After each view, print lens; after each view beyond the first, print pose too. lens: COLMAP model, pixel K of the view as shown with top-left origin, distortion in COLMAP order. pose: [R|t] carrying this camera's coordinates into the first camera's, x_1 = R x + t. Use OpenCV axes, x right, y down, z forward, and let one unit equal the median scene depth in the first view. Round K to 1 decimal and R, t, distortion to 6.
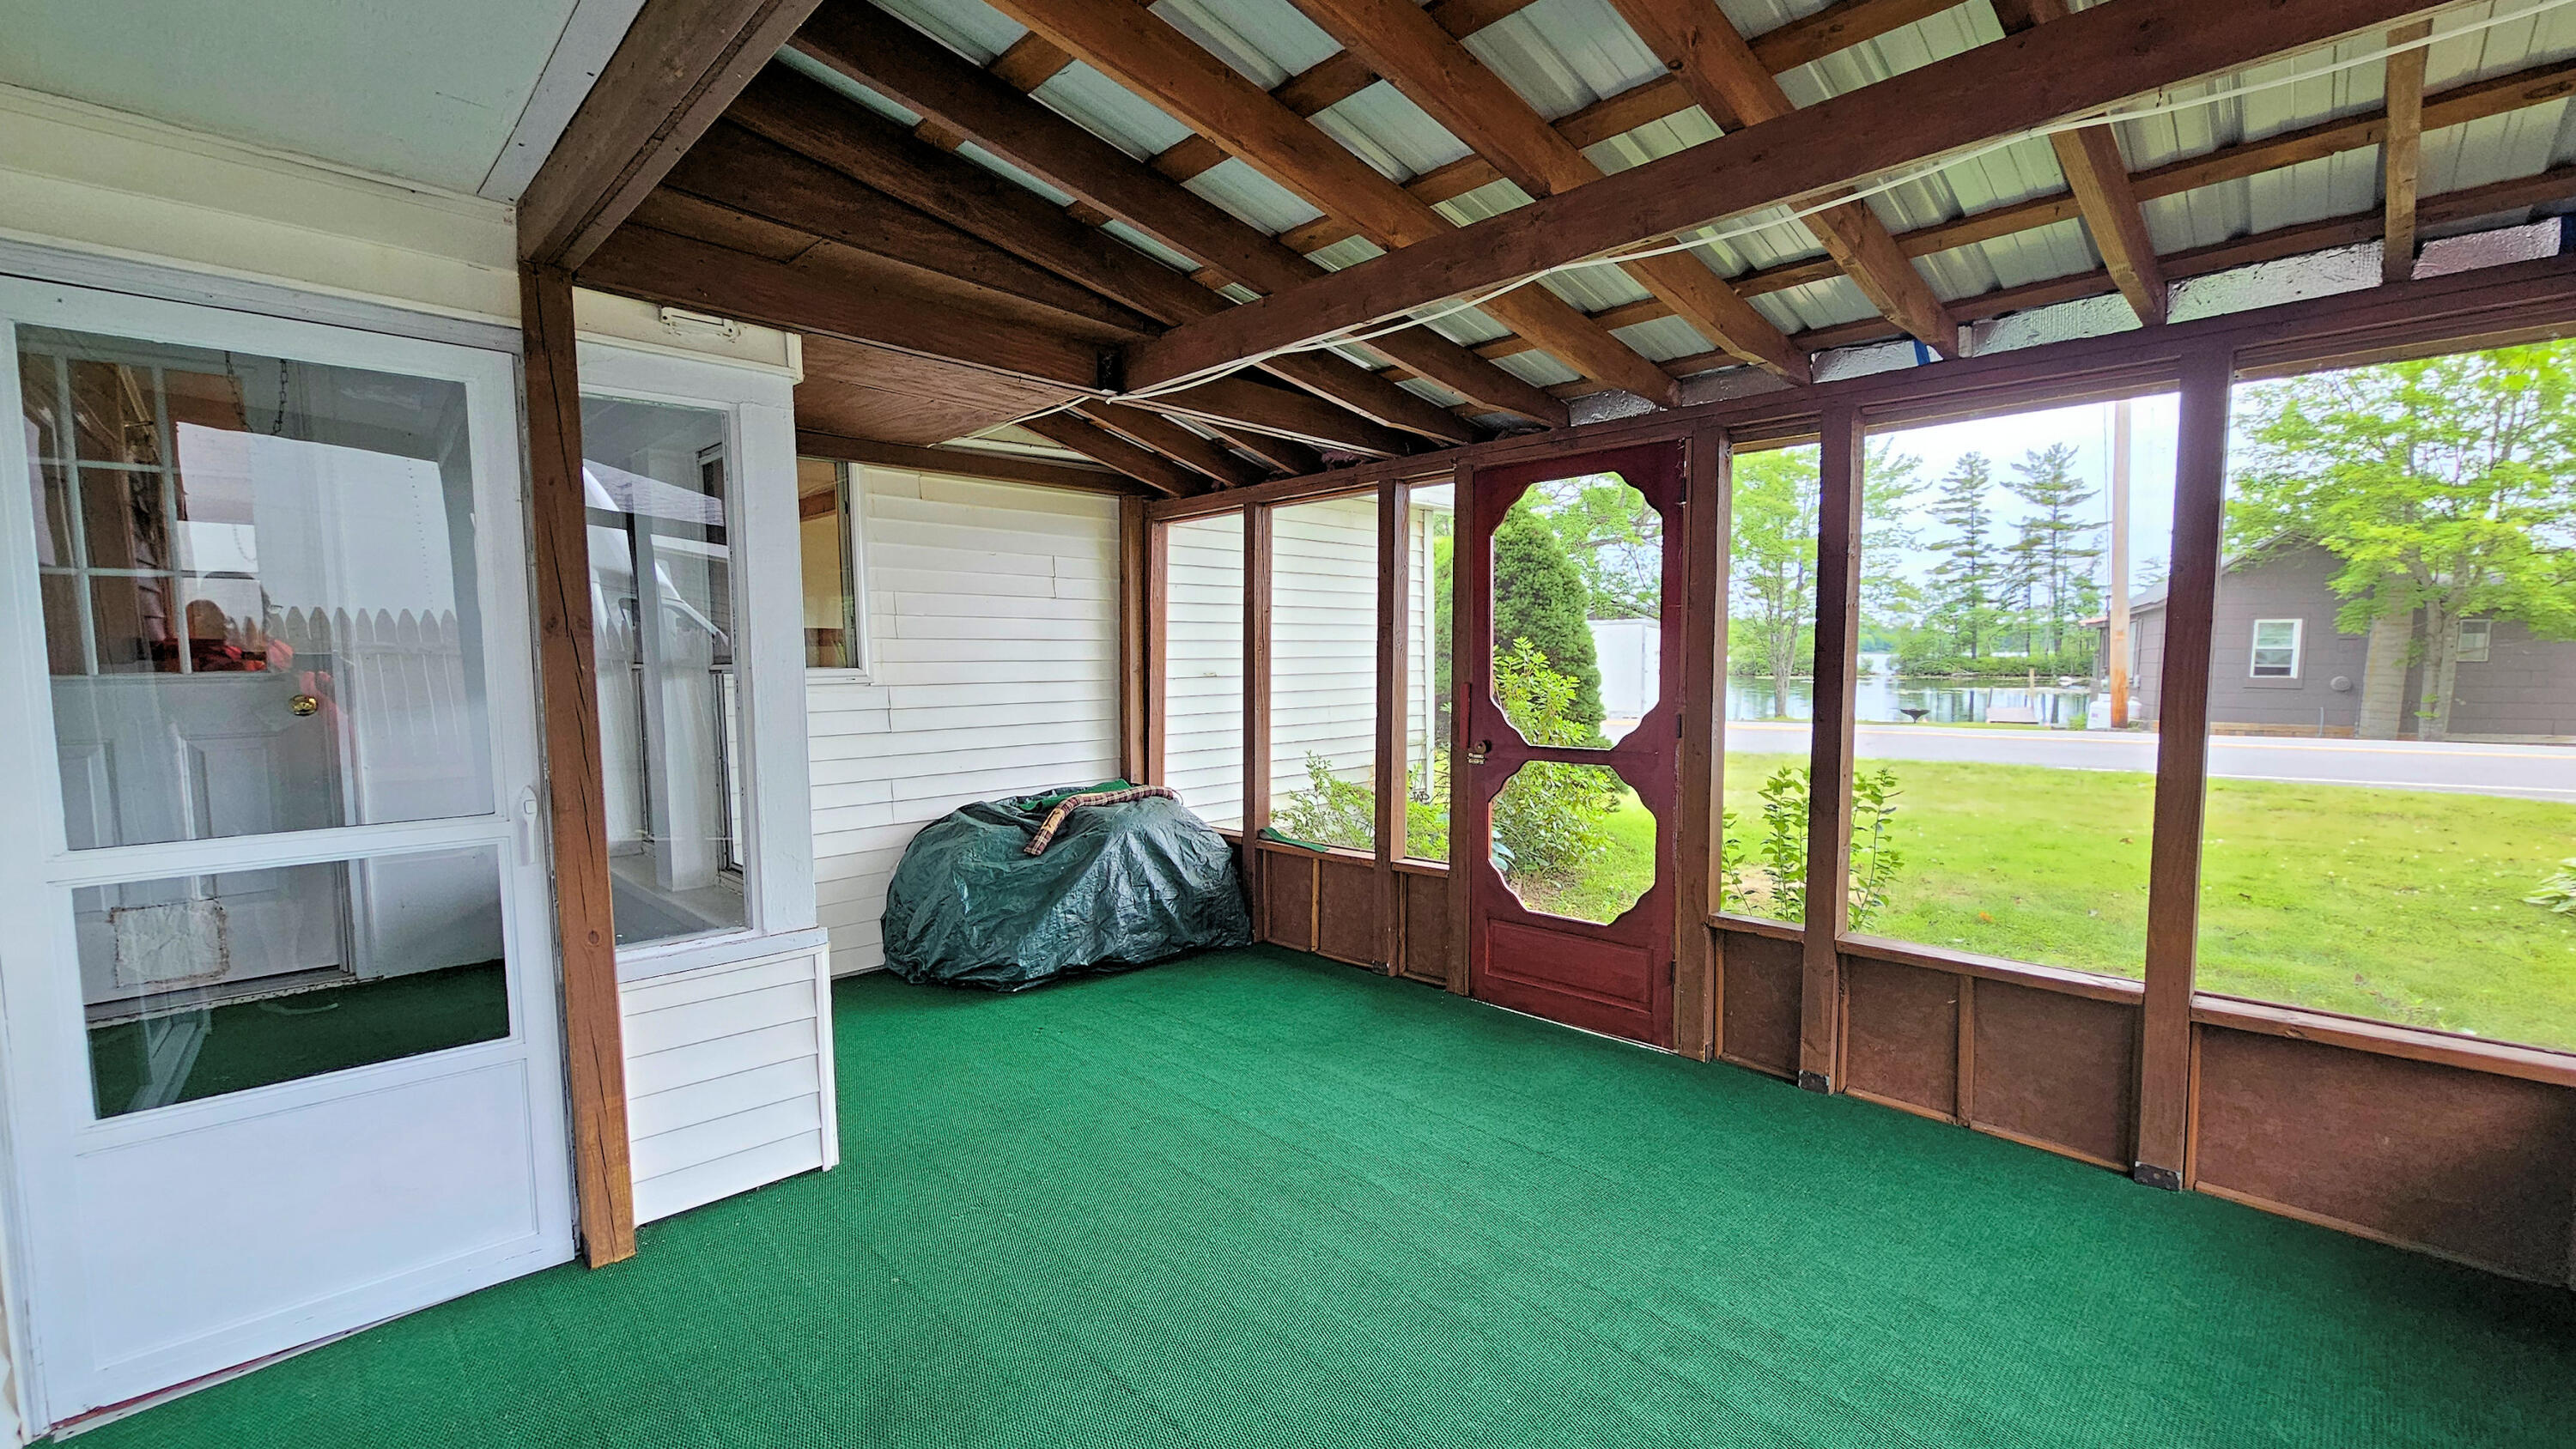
lens RADIAL K [[1054.0, 0, 1283.8], [0, 1054.0, 738.9], [0, 0, 1]] dist [-0.005848, 0.001448]
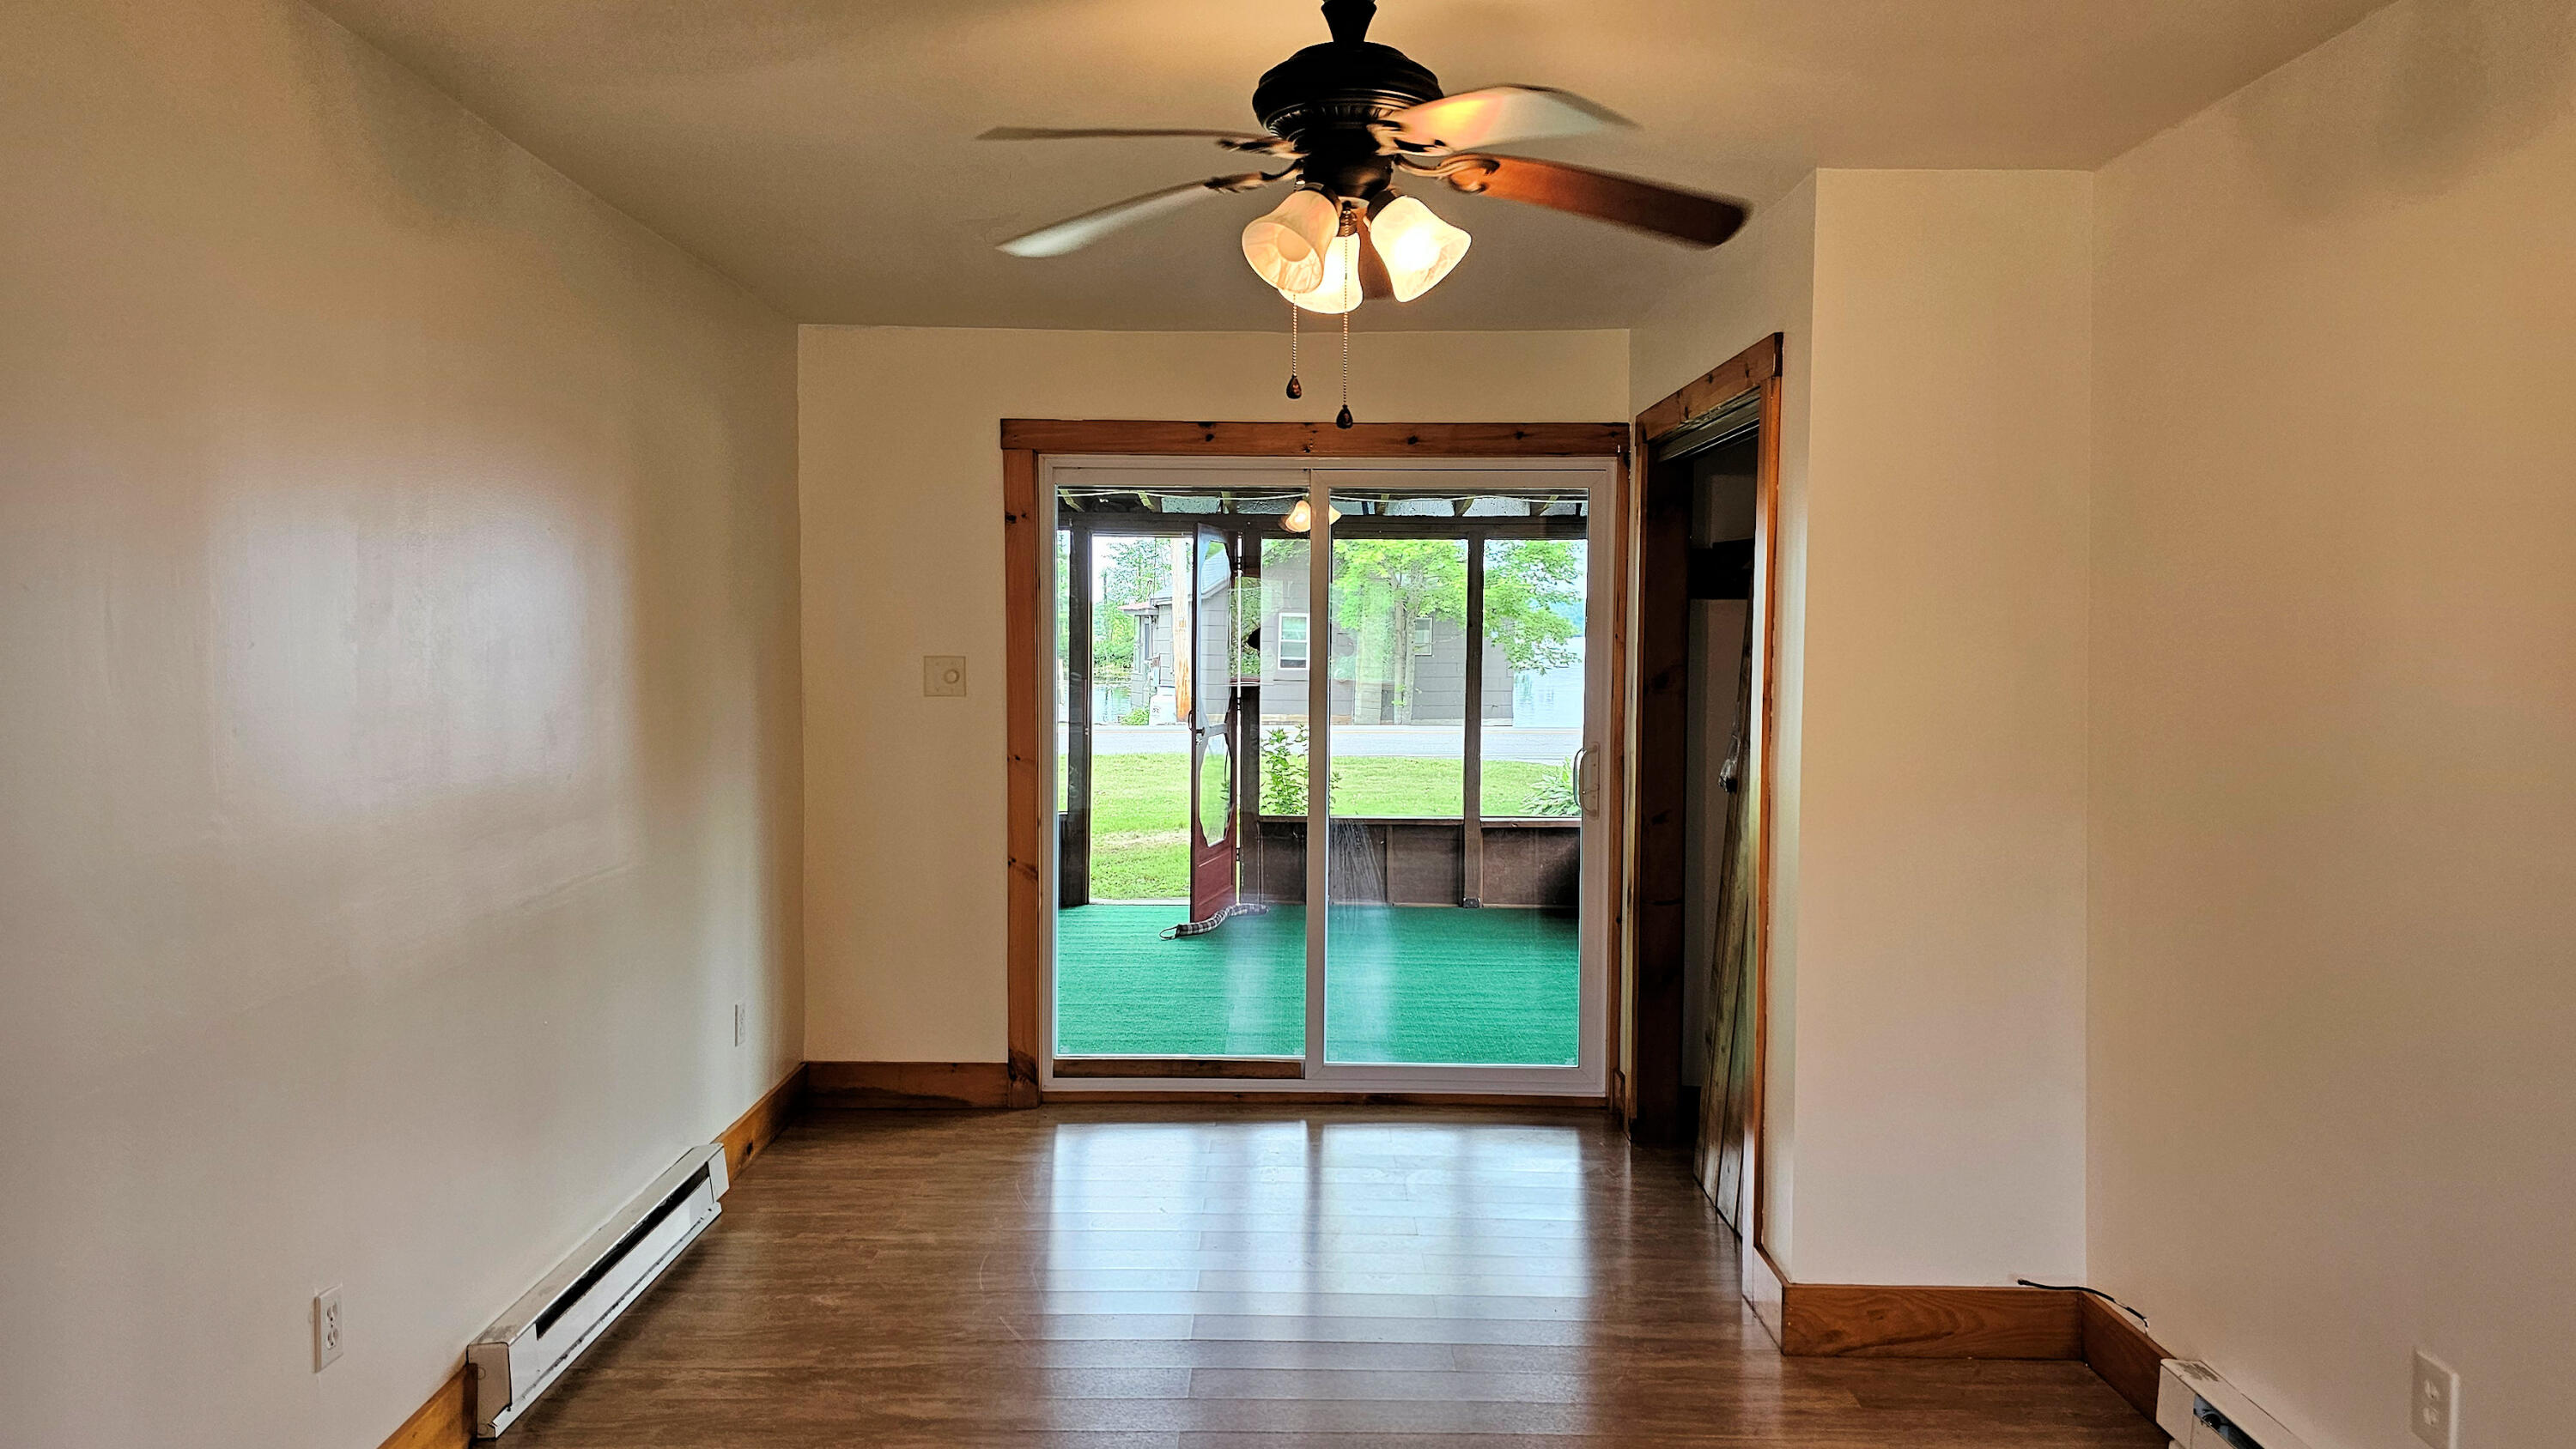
lens RADIAL K [[1712.3, 0, 1276.0], [0, 1712.3, 723.6], [0, 0, 1]] dist [0.070964, -0.021775]
pose [[0.702983, -0.025894, 0.710736, -1.763305], [0.046007, 0.998900, -0.009113, 0.054653], [-0.709717, 0.039106, 0.703400, -1.095907]]
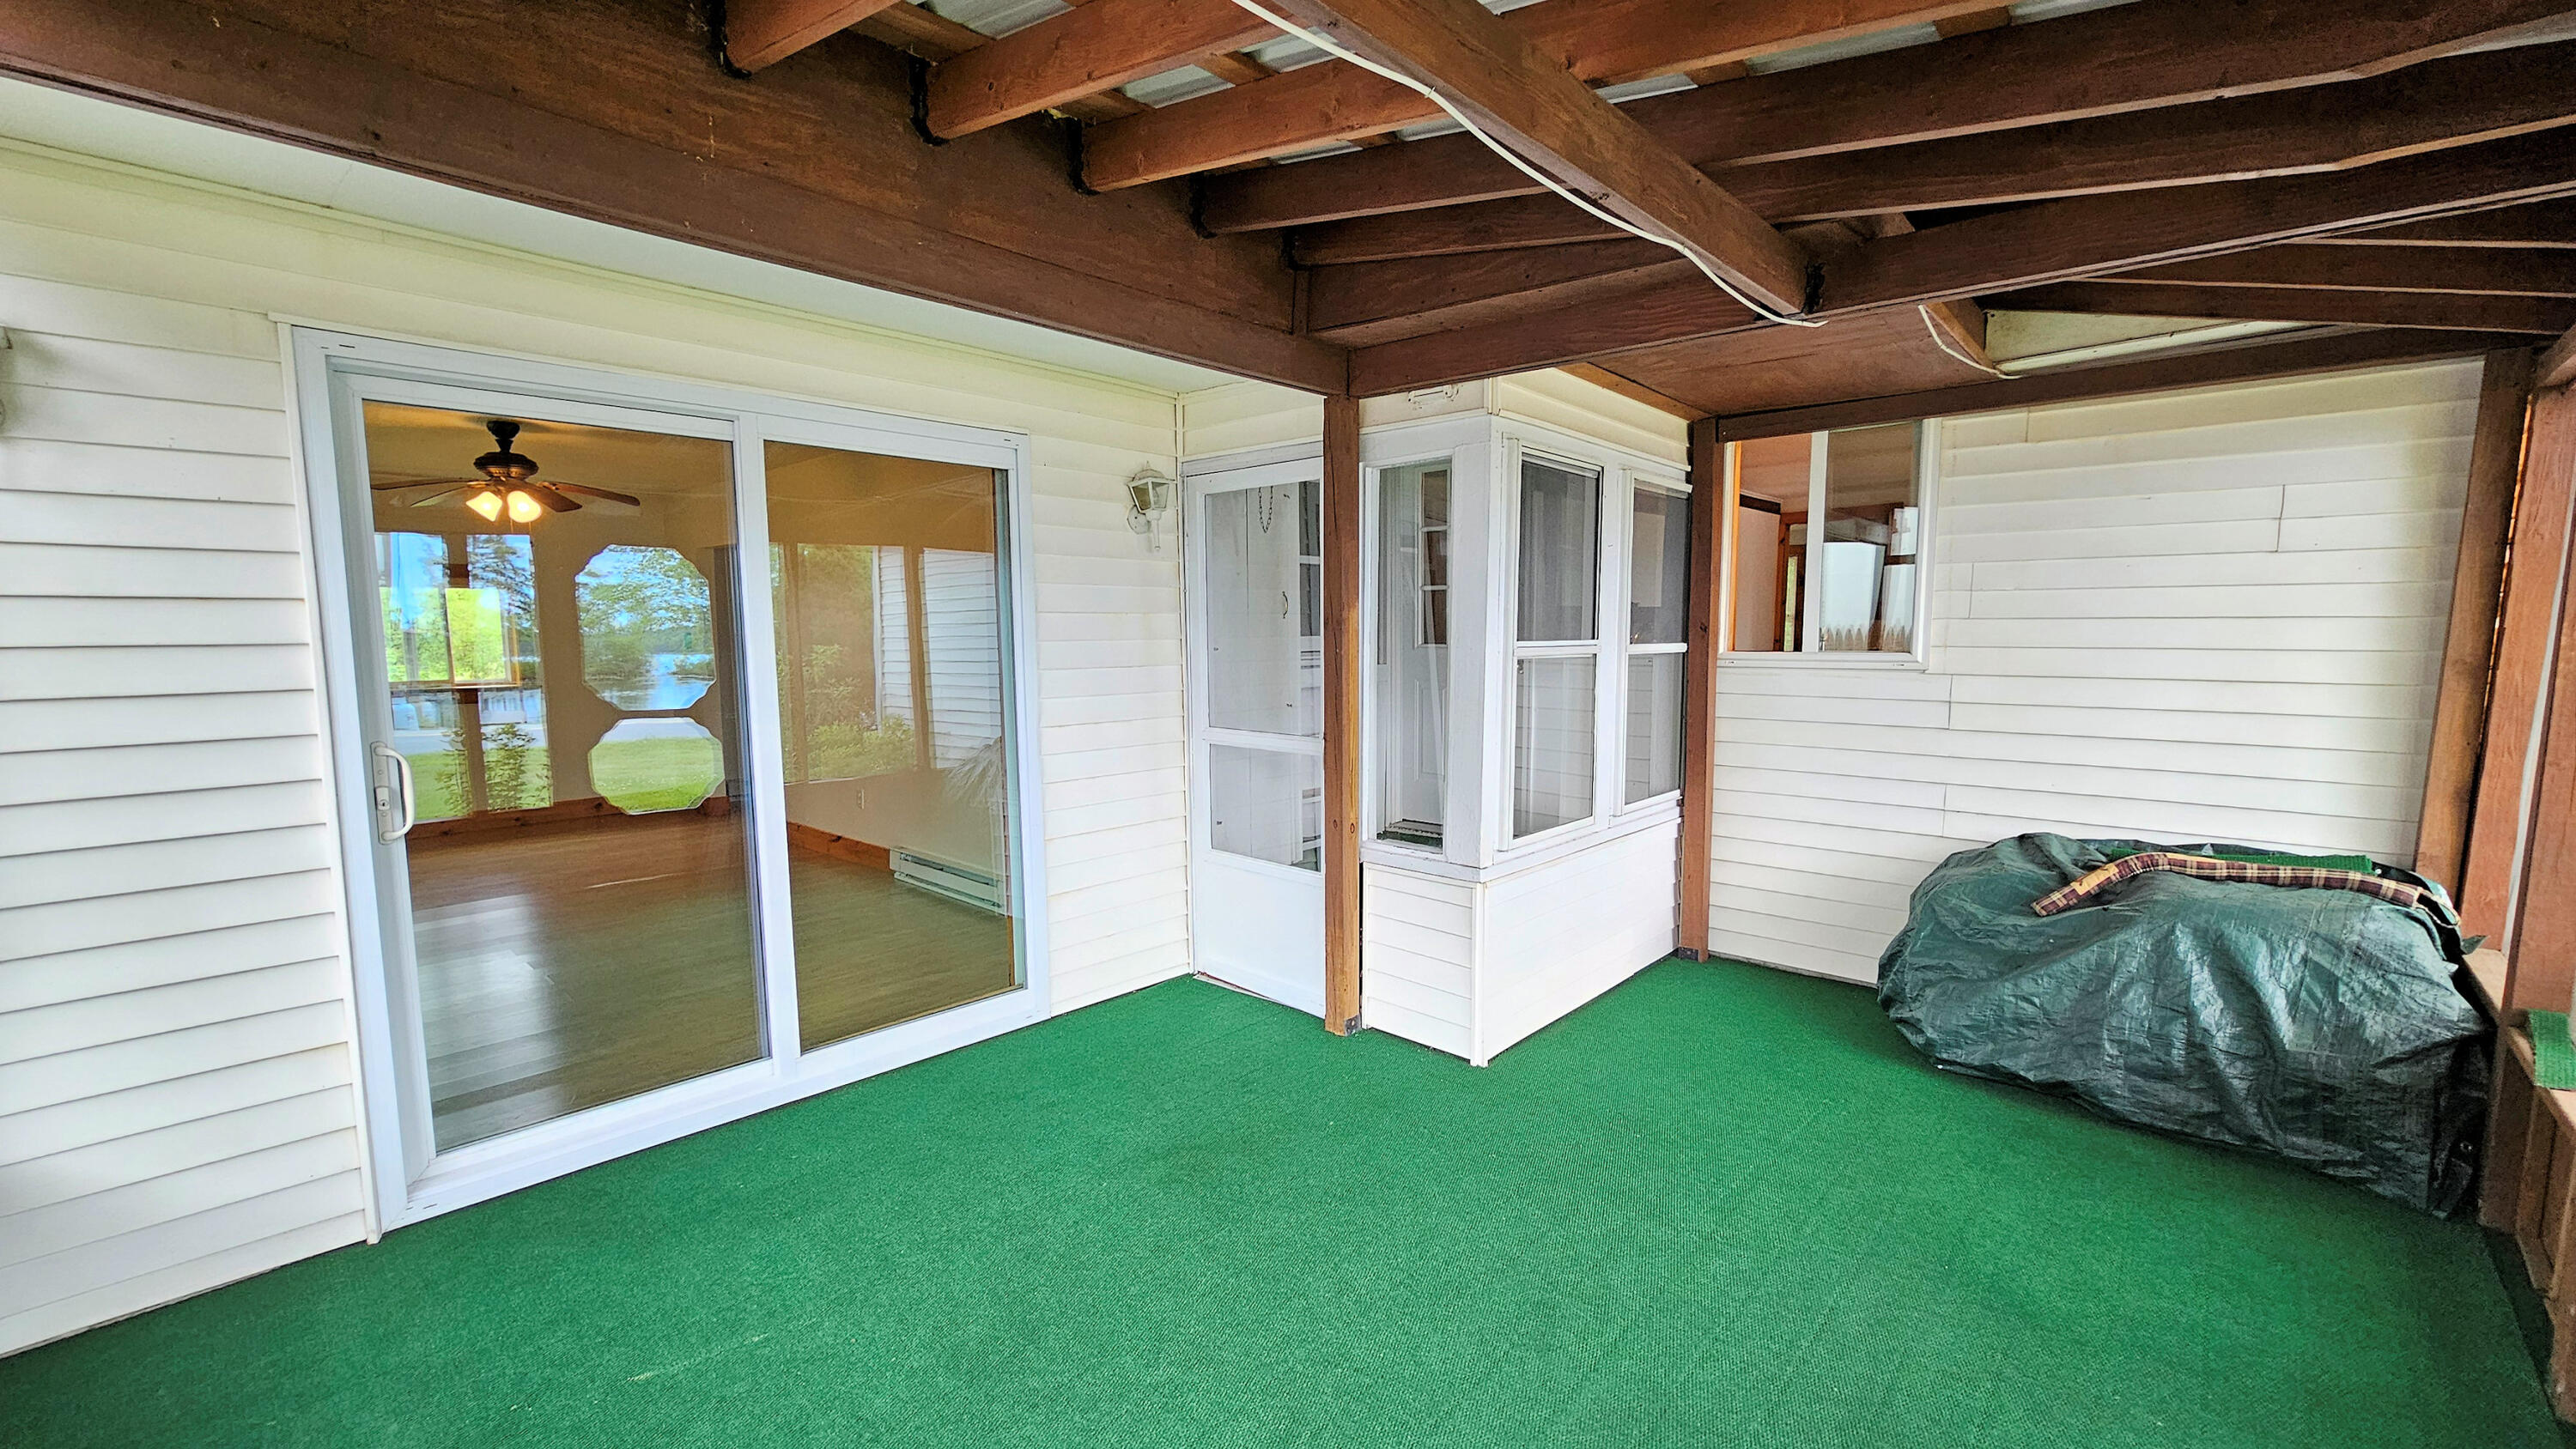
lens RADIAL K [[1054.0, 0, 1292.1], [0, 1054.0, 737.2], [0, 0, 1]] dist [-0.005848, 0.001448]
pose [[0.046874, 0.109800, -0.992848, 0.471116], [-0.075895, 0.991459, 0.106063, -0.052755], [0.996013, 0.070380, 0.054807, 0.448826]]
